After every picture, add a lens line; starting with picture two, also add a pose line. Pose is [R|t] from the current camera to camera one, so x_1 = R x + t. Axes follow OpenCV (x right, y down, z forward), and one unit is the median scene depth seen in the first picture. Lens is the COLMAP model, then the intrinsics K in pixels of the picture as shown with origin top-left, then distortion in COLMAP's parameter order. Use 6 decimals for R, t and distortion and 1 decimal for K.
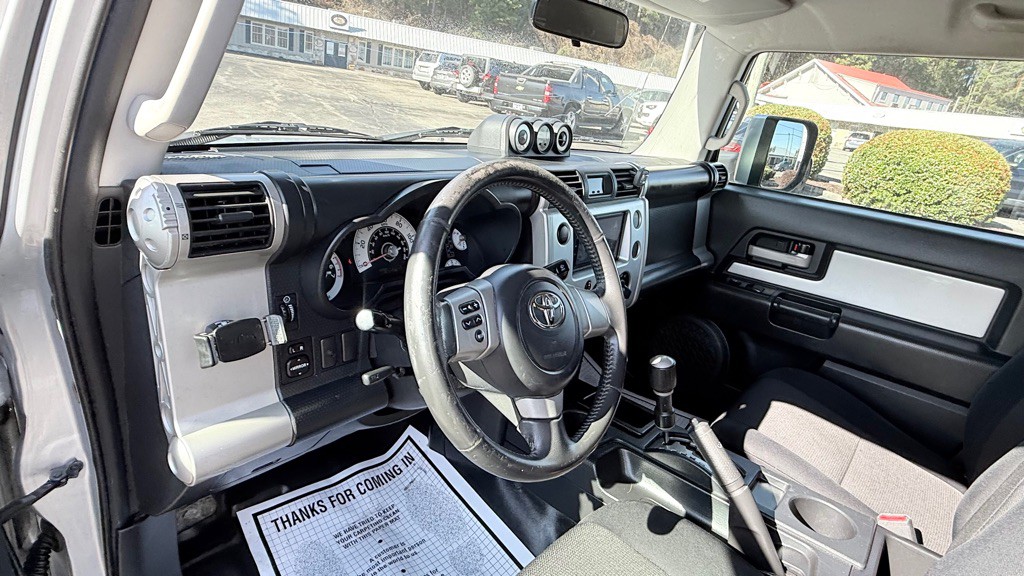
lens RADIAL K [[540.6, 0, 505.3], [0, 540.6, 285.0], [0, 0, 1]] dist [0.000390, -0.000436]
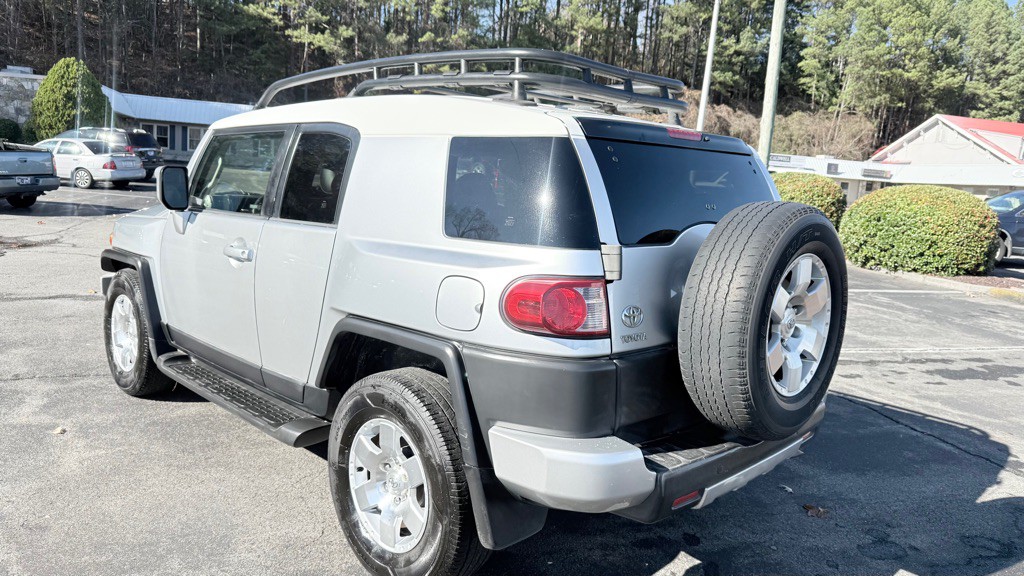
lens RADIAL K [[720.4, 0, 514.5], [0, 720.4, 287.4], [0, 0, 1]] dist [0.019856, -0.022838]
pose [[0.994335, -0.067166, -0.082377, 0.110770], [0.049019, 0.977472, -0.205295, 0.092185], [0.094310, 0.200094, 0.975227, -0.223417]]
